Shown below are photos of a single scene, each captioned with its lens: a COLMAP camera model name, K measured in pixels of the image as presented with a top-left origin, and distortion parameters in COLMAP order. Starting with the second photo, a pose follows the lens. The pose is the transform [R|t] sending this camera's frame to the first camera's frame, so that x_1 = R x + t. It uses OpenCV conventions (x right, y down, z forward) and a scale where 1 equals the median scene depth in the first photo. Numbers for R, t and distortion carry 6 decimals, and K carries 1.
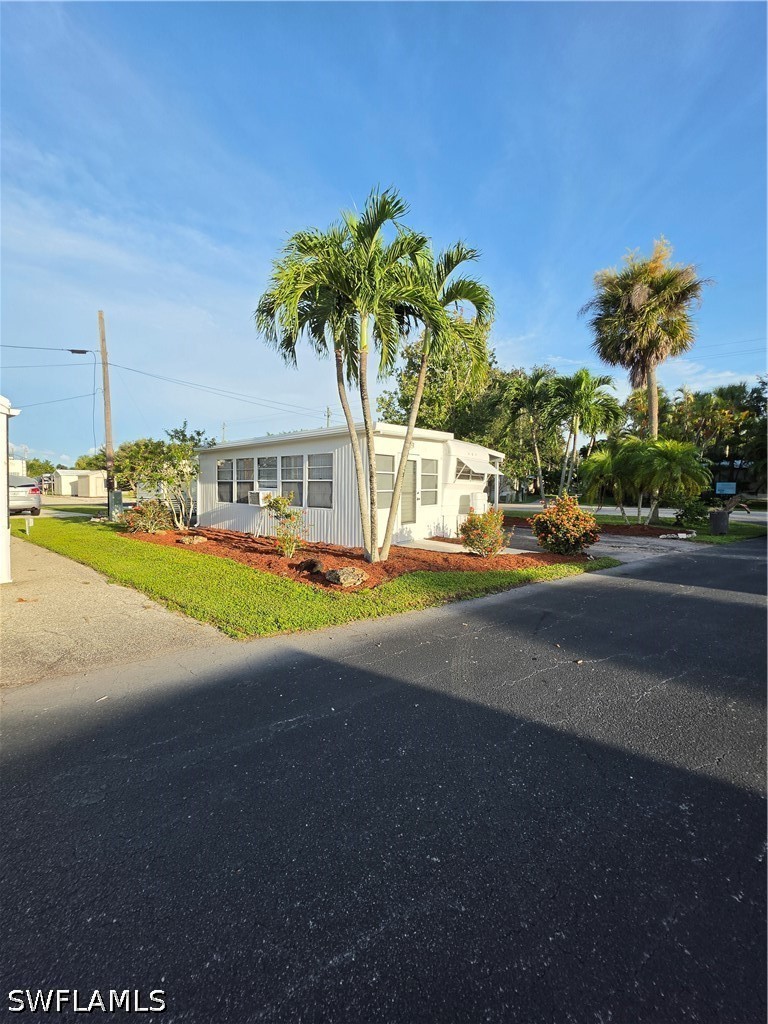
lens RADIAL K [[411.9, 0, 379.9], [0, 411.9, 506.5], [0, 0, 1]] dist [-0.004857, 0.000929]
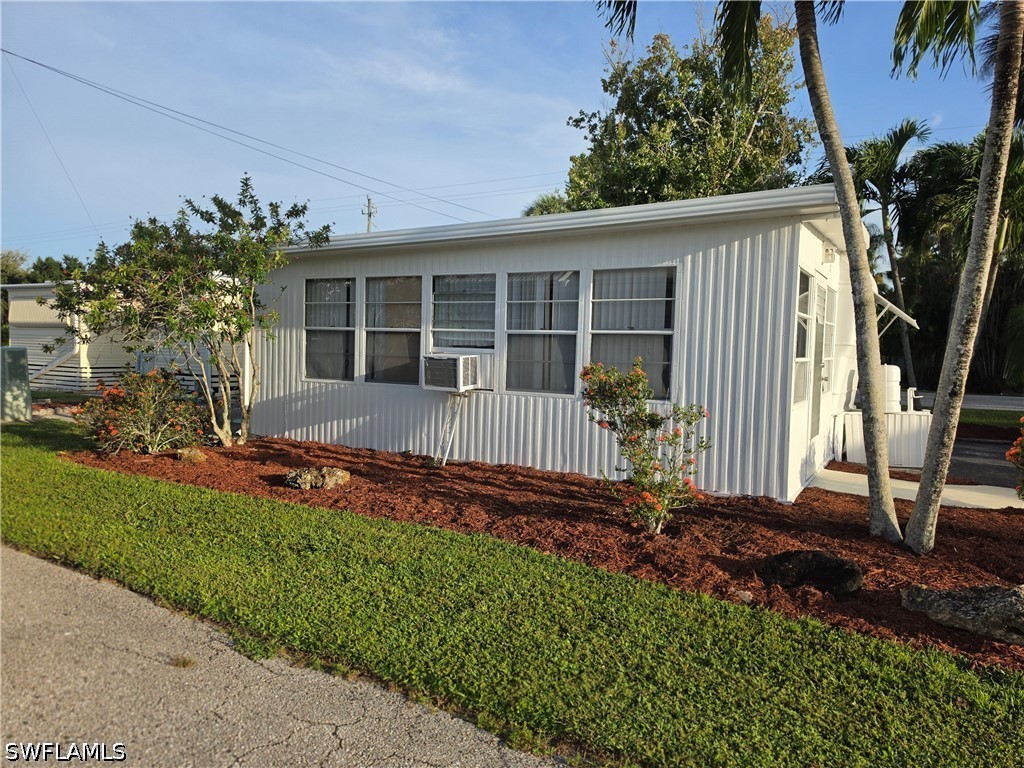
lens RADIAL K [[701.9, 0, 513.6], [0, 701.9, 385.4], [0, 0, 1]] dist [0.034973, -0.050172]
pose [[0.989100, 0.010313, 0.146886, -0.316611], [-0.011844, 0.999884, 0.009553, -0.013361], [-0.146771, -0.011189, 0.989107, 0.267037]]
